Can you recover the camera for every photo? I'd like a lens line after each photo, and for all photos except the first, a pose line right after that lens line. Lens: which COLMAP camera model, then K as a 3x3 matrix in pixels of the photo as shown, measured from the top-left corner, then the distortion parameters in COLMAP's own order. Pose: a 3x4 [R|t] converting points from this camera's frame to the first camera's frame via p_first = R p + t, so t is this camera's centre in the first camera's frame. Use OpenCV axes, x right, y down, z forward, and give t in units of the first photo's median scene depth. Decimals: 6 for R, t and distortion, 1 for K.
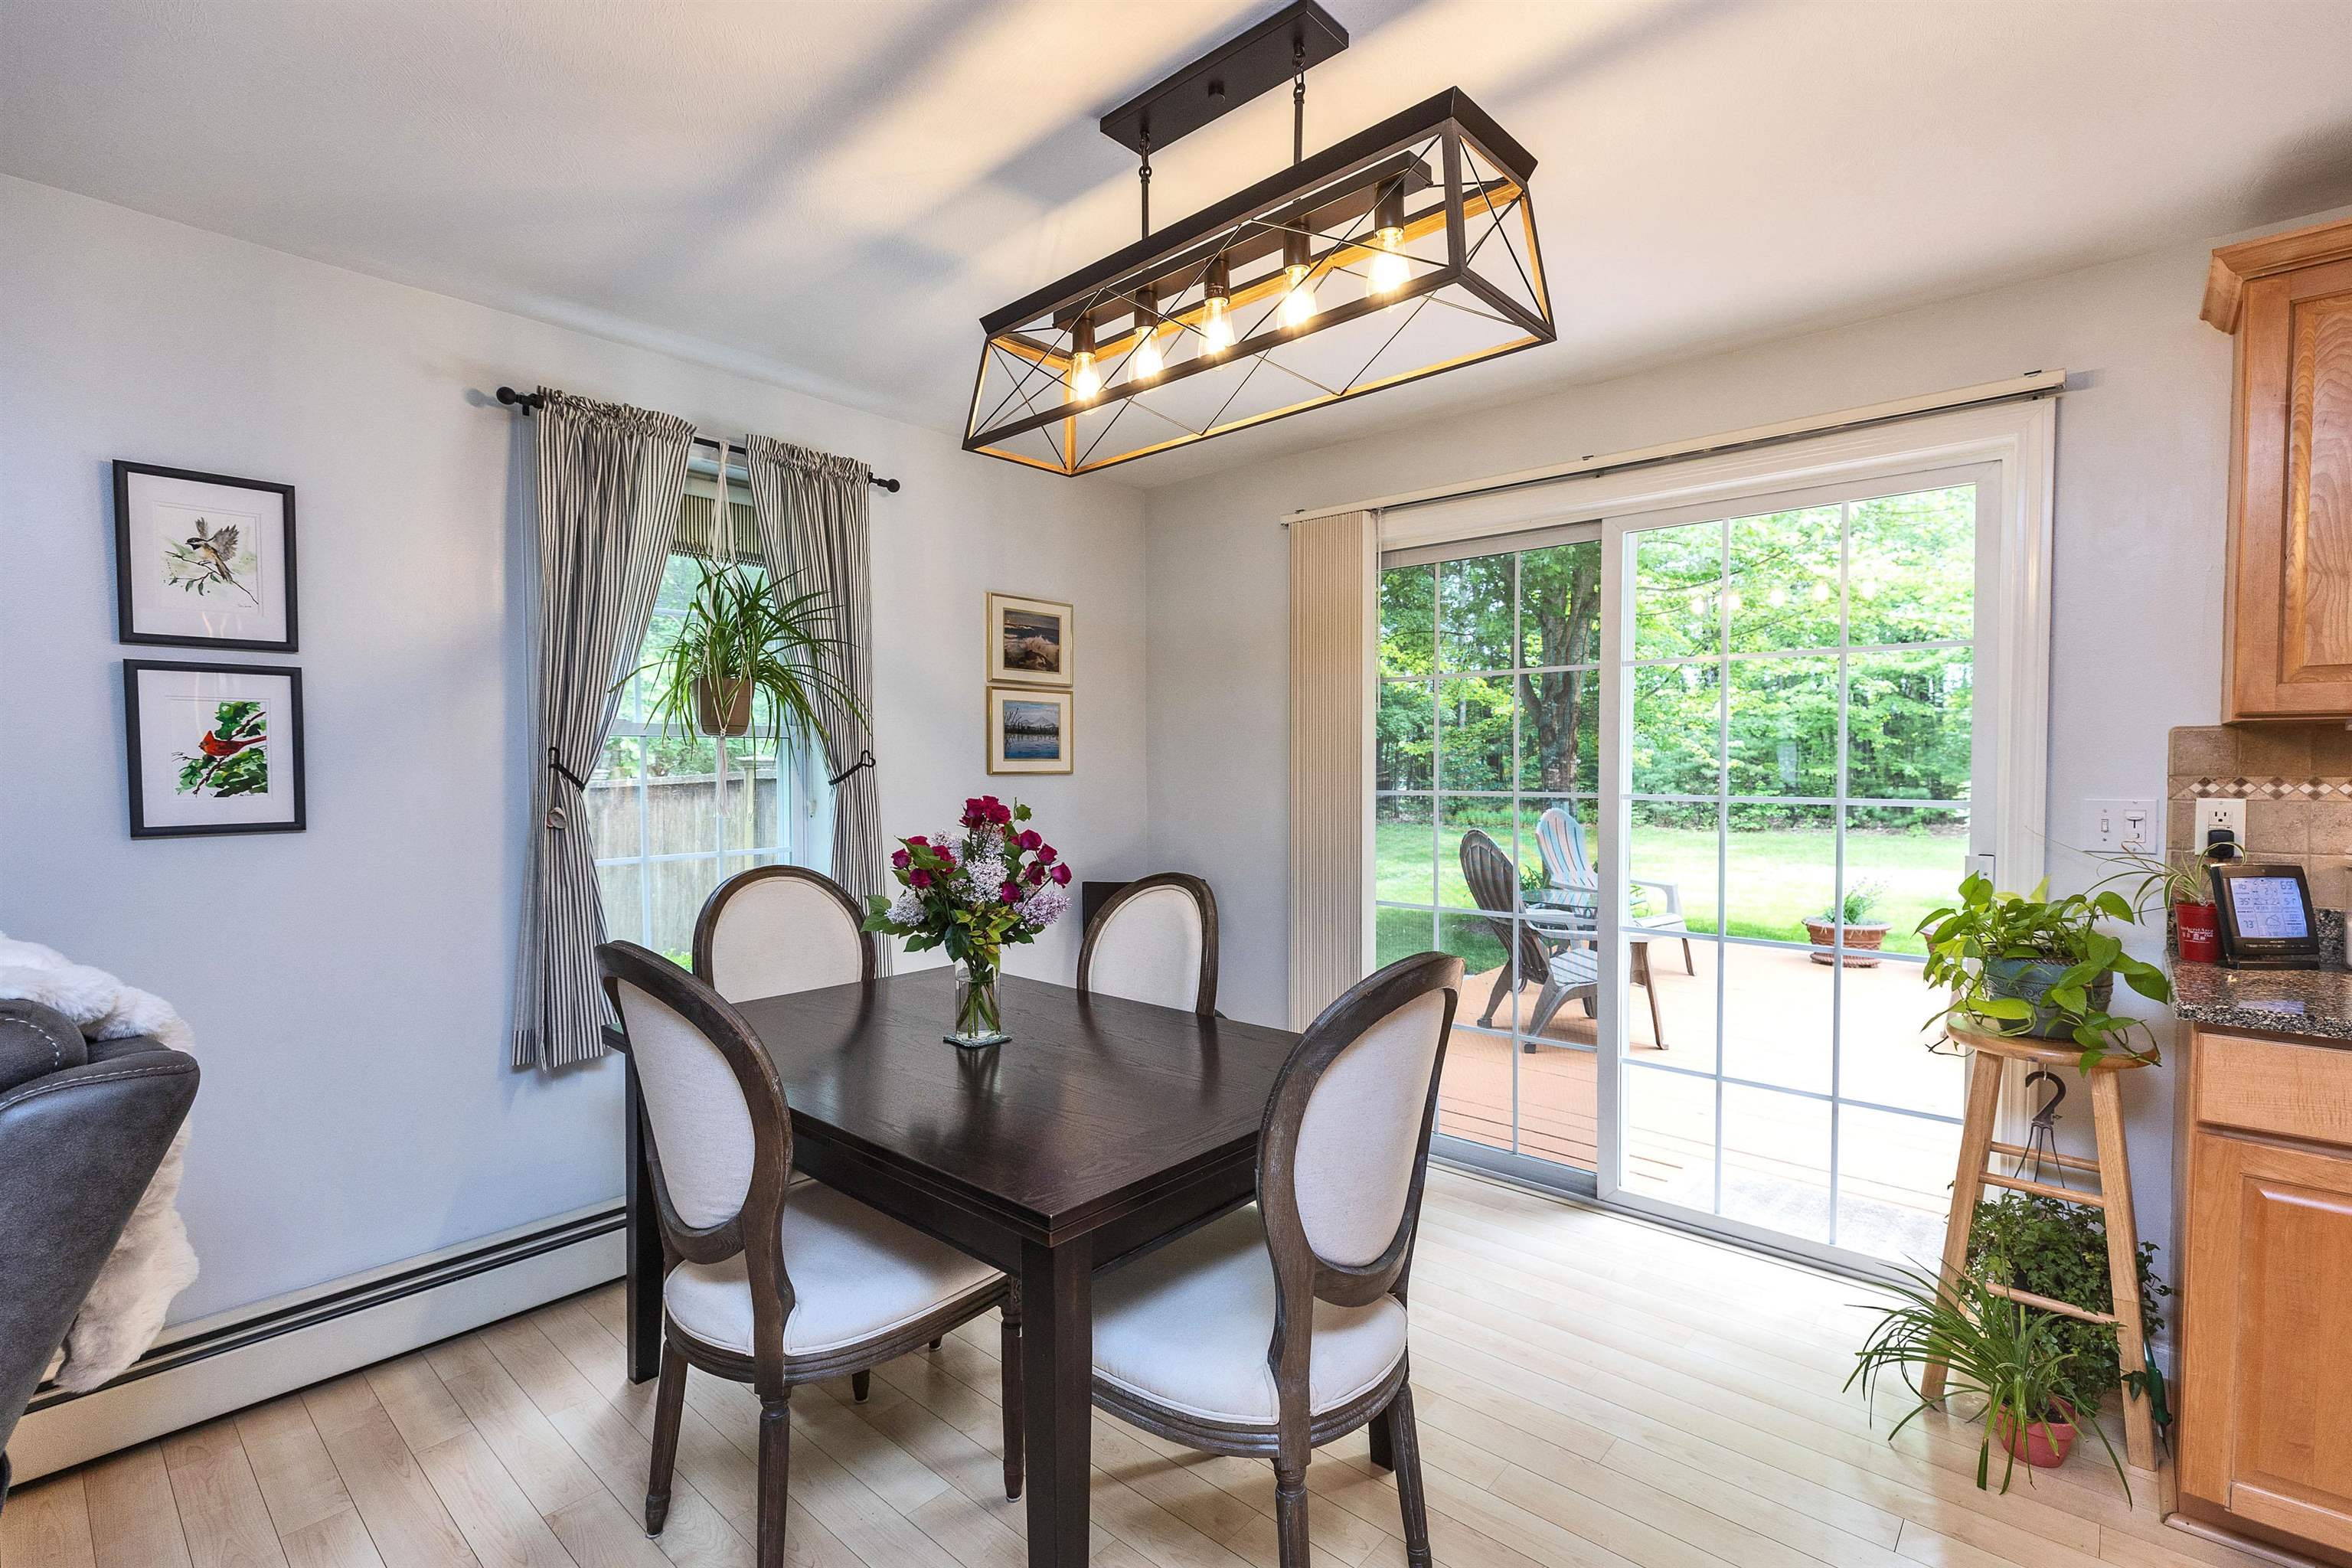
lens RADIAL K [[1064.1, 0, 1162.2], [0, 1064.1, 791.6], [0, 0, 1]] dist [-0.000920, 0.000677]
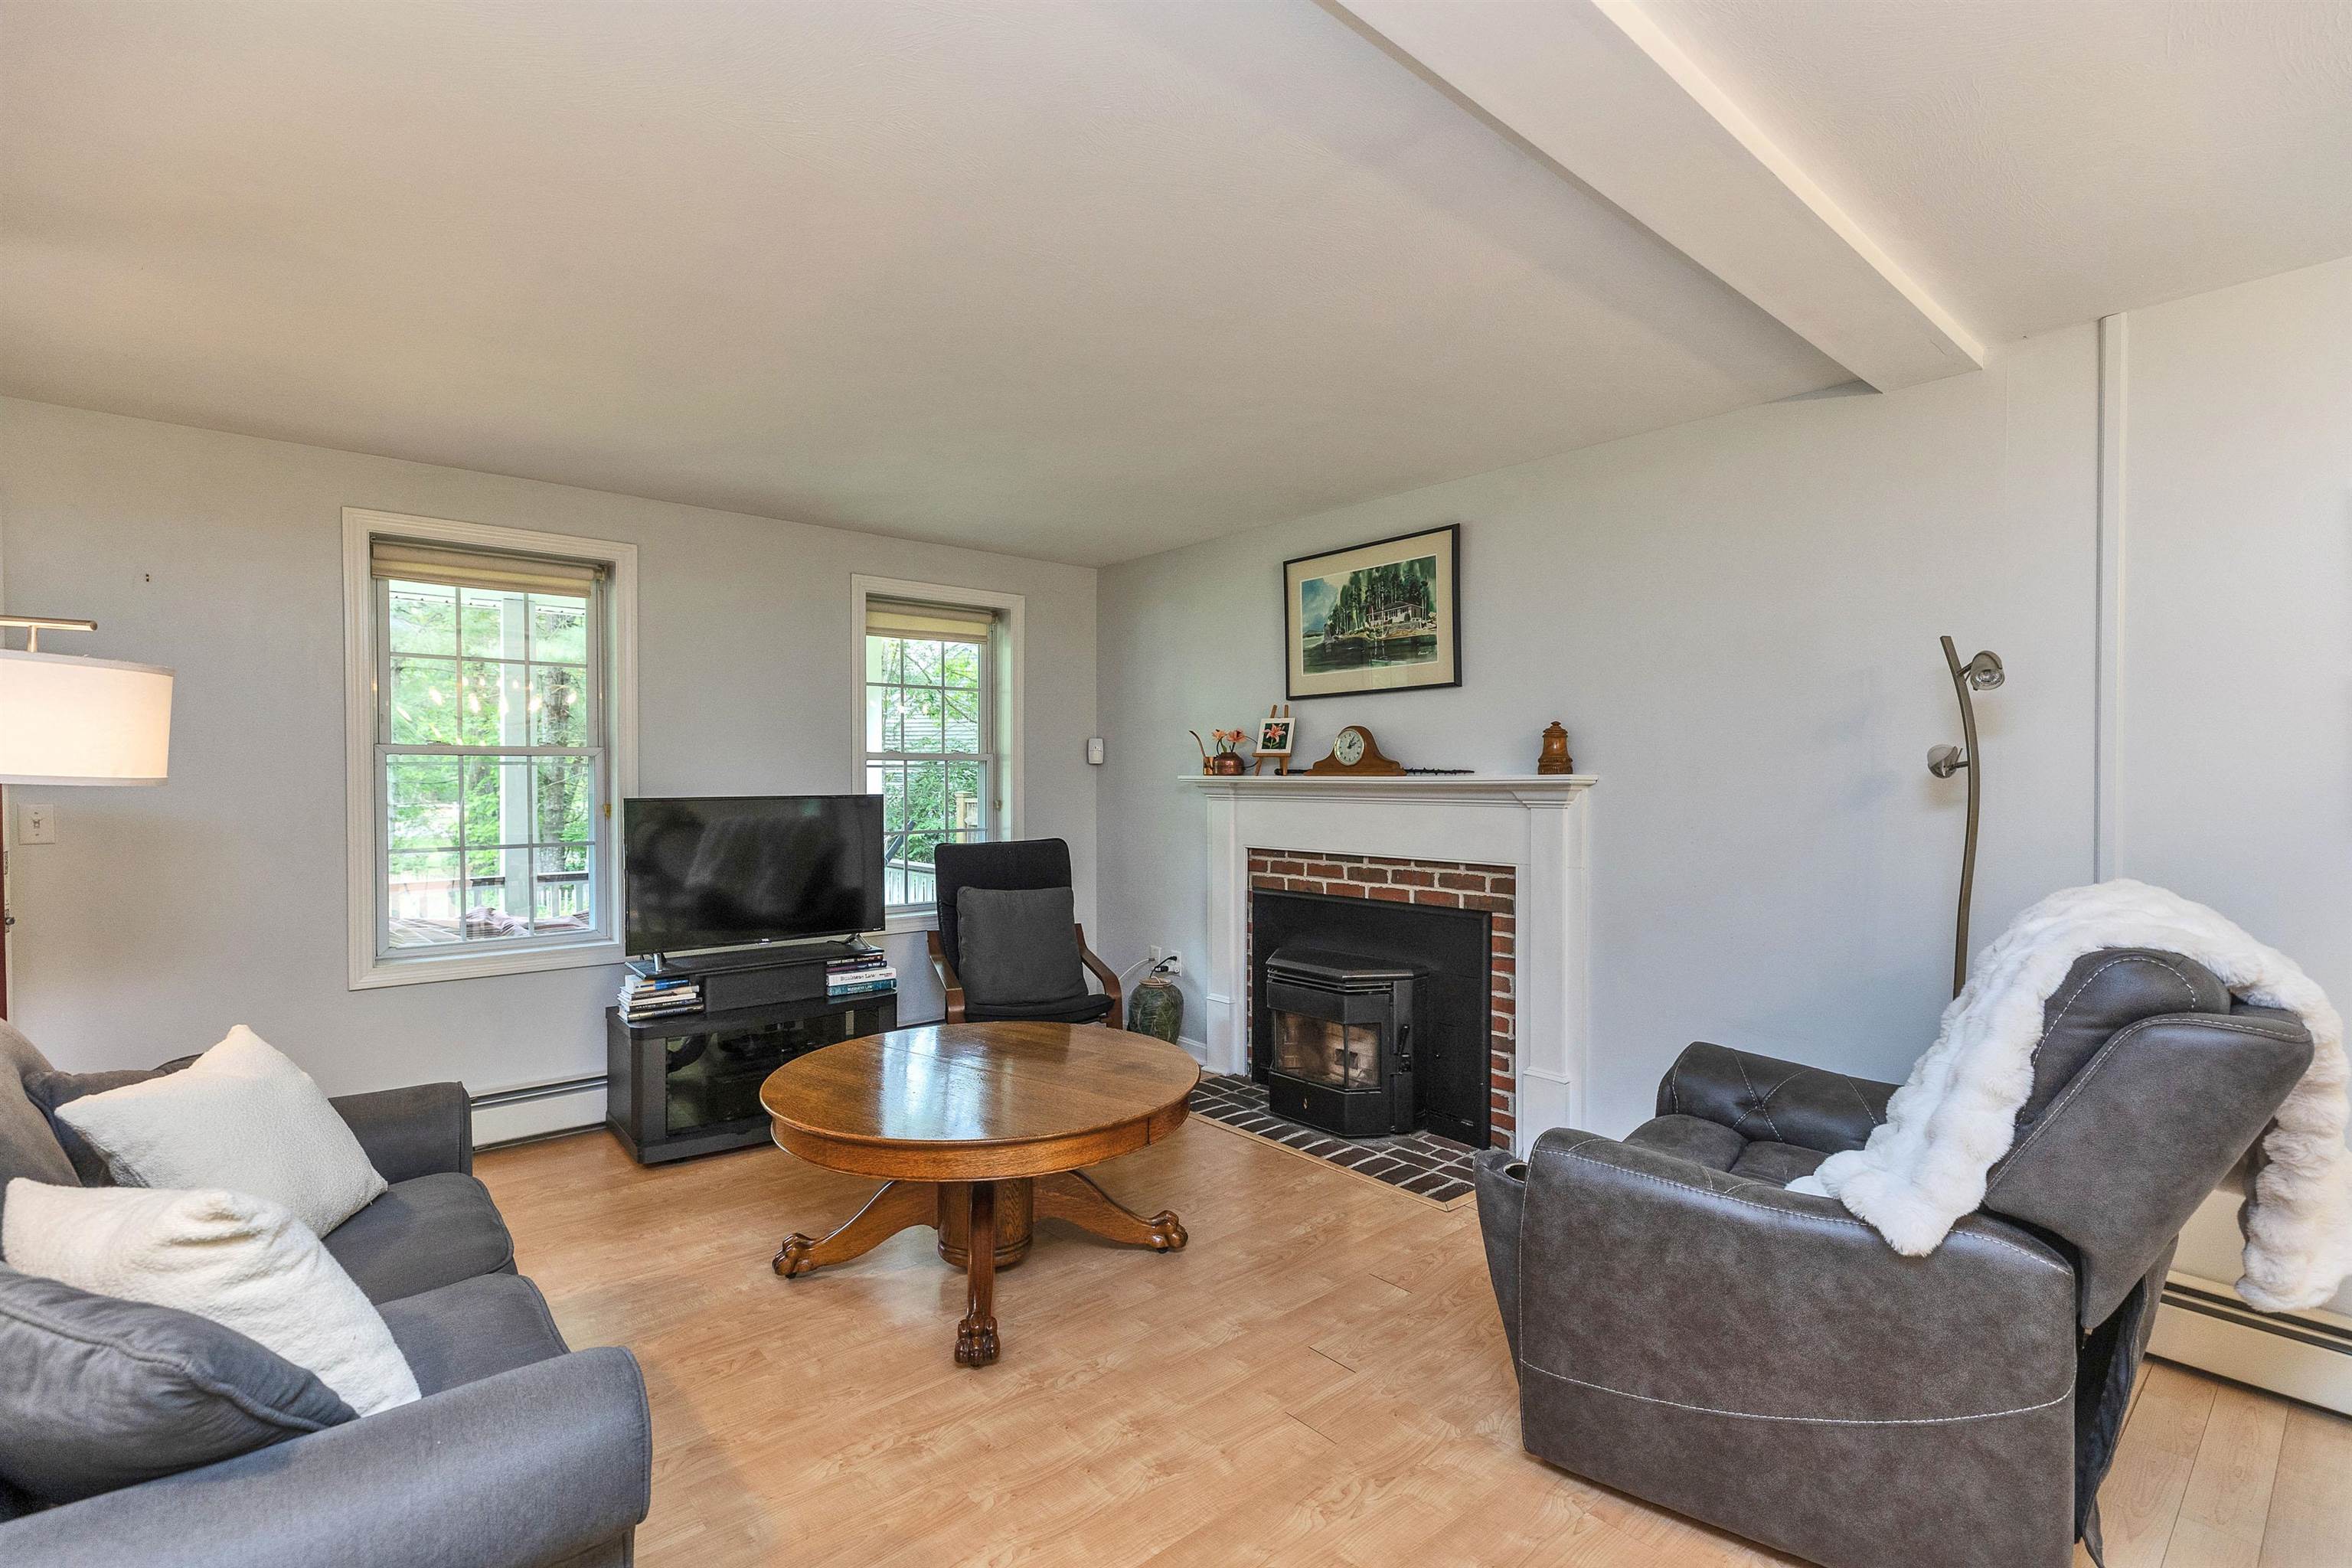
lens RADIAL K [[1064.1, 0, 1169.2], [0, 1064.1, 789.7], [0, 0, 1]] dist [-0.000920, 0.000677]
pose [[-0.139727, 0.016138, -0.990059, 0.226898], [-0.027017, 0.999433, 0.020104, -0.000798], [0.989821, 0.029557, -0.139211, -0.034008]]
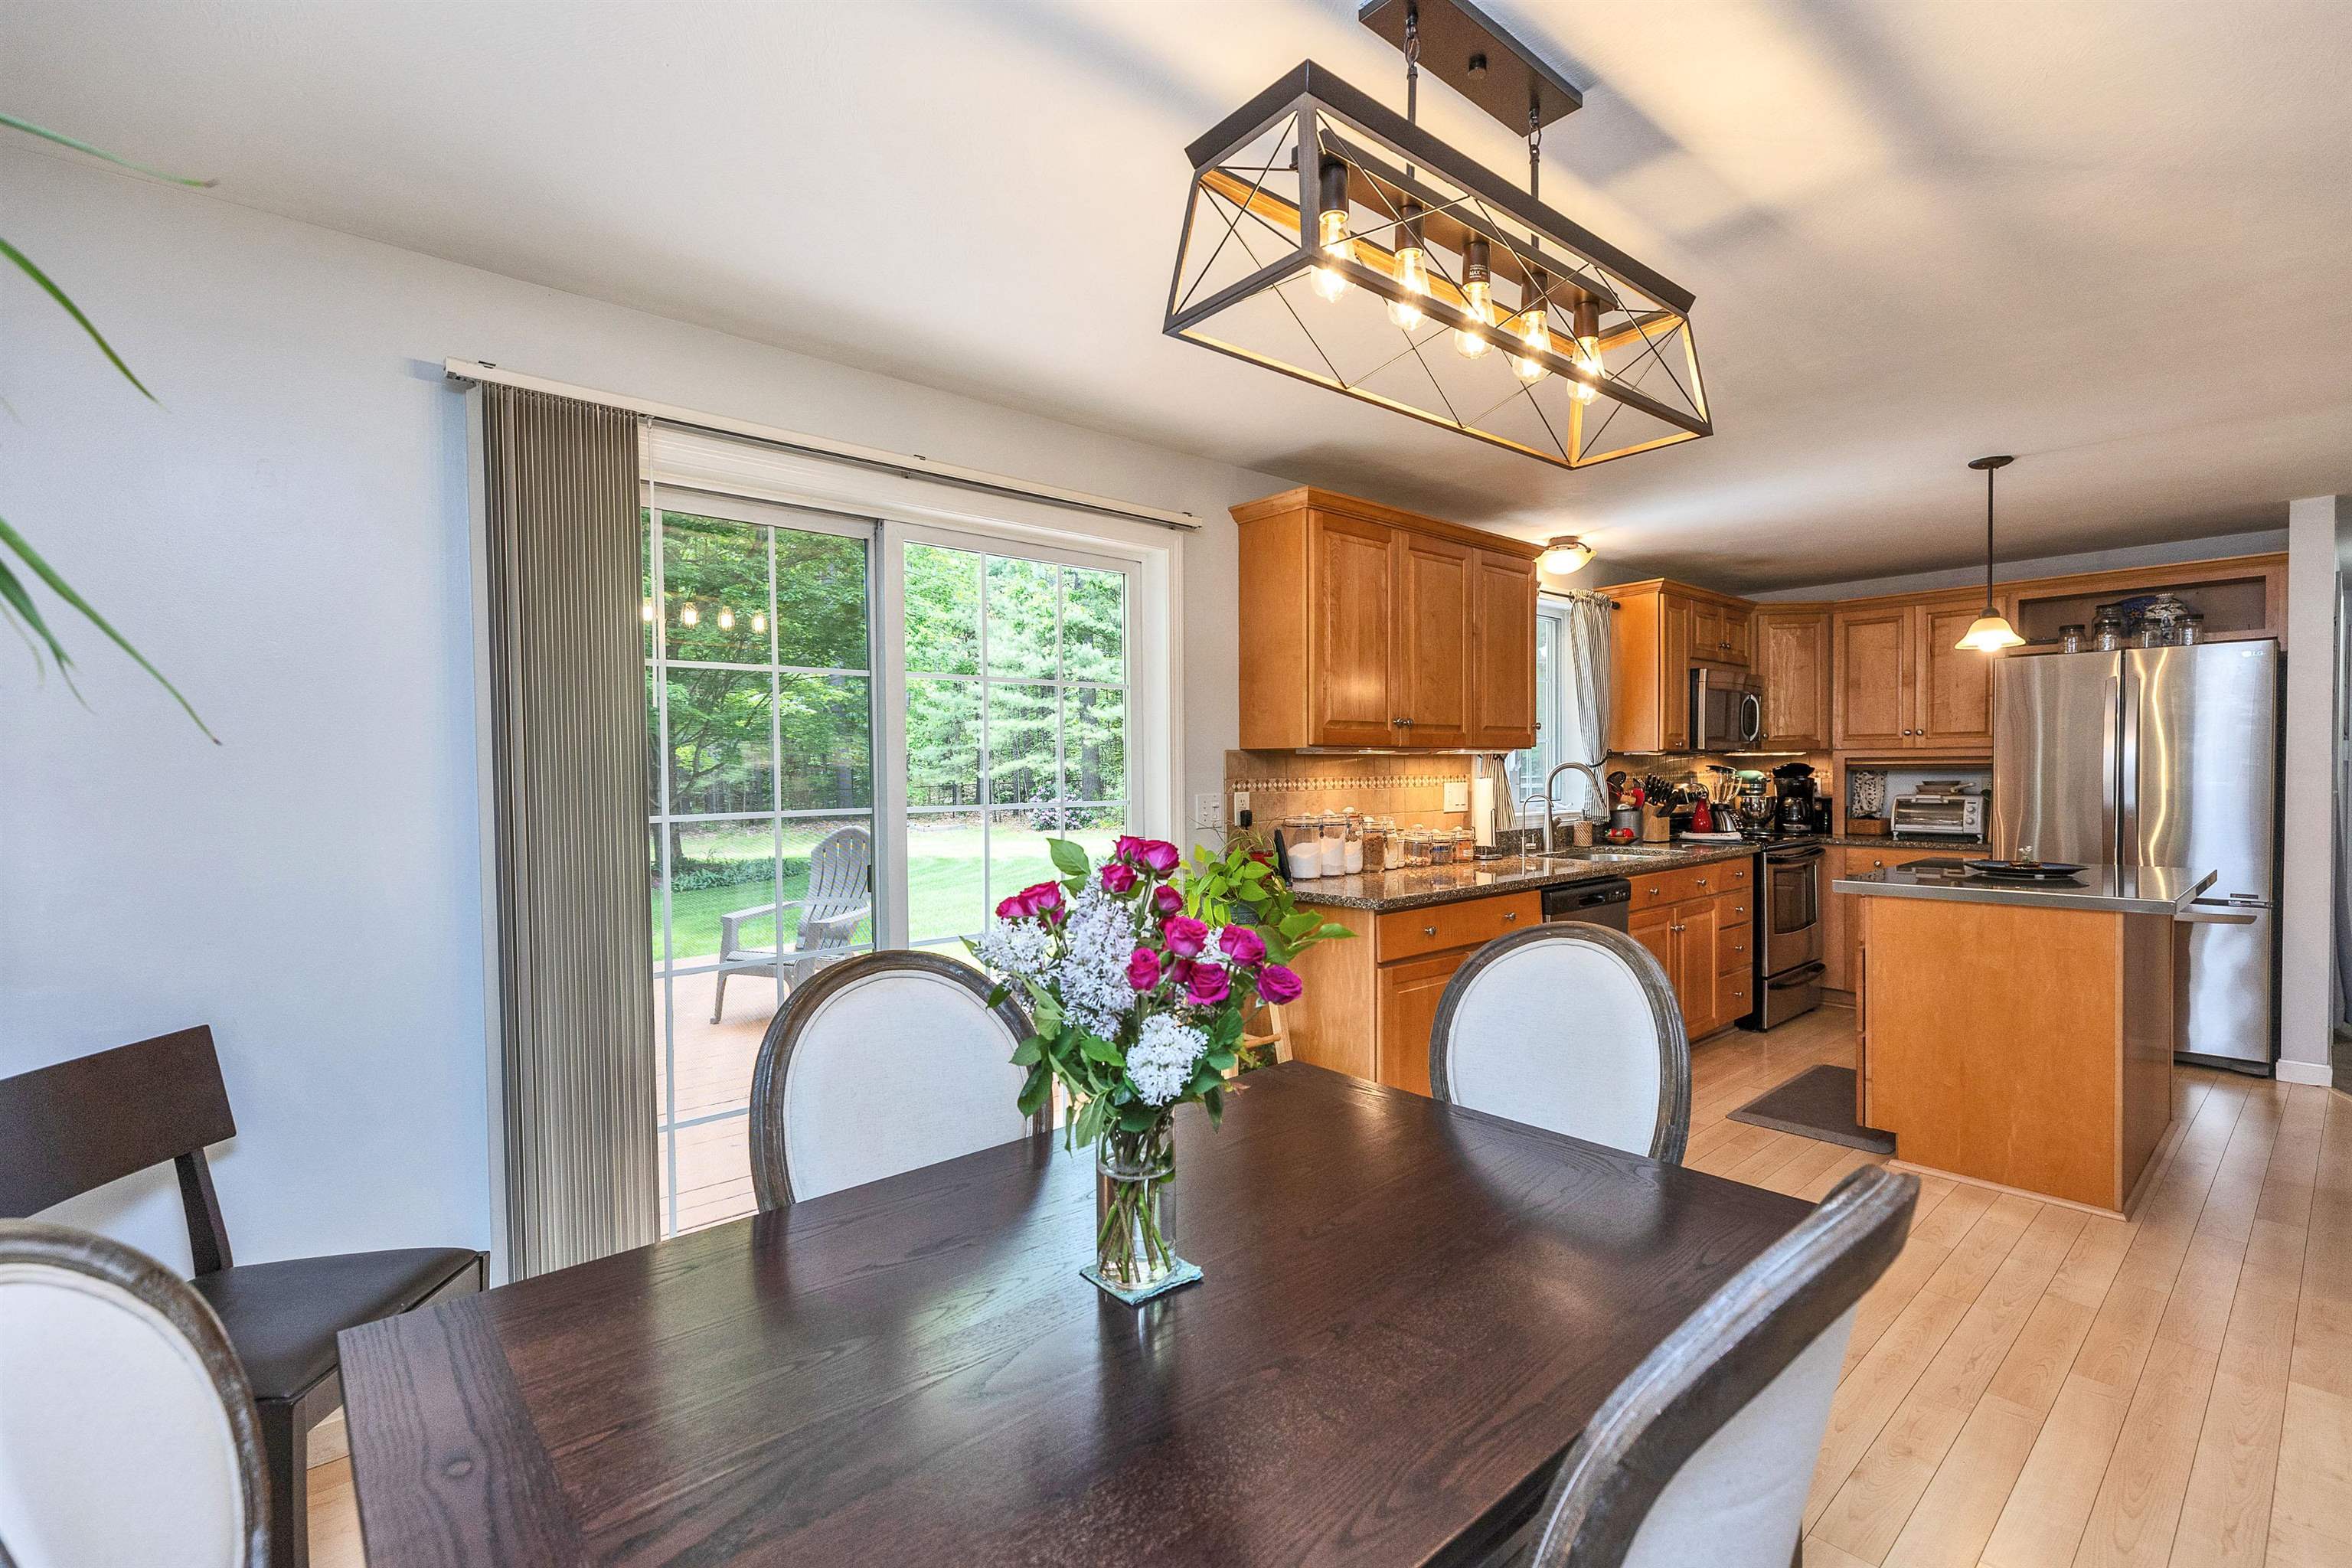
lens RADIAL K [[1064.1, 0, 1188.7], [0, 1064.1, 787.6], [0, 0, 1]] dist [-0.000920, 0.000677]
pose [[0.103693, -0.019218, 0.994424, -0.720607], [0.035677, 0.999242, 0.015591, -0.030526], [-0.993969, 0.033862, 0.104300, 0.899675]]
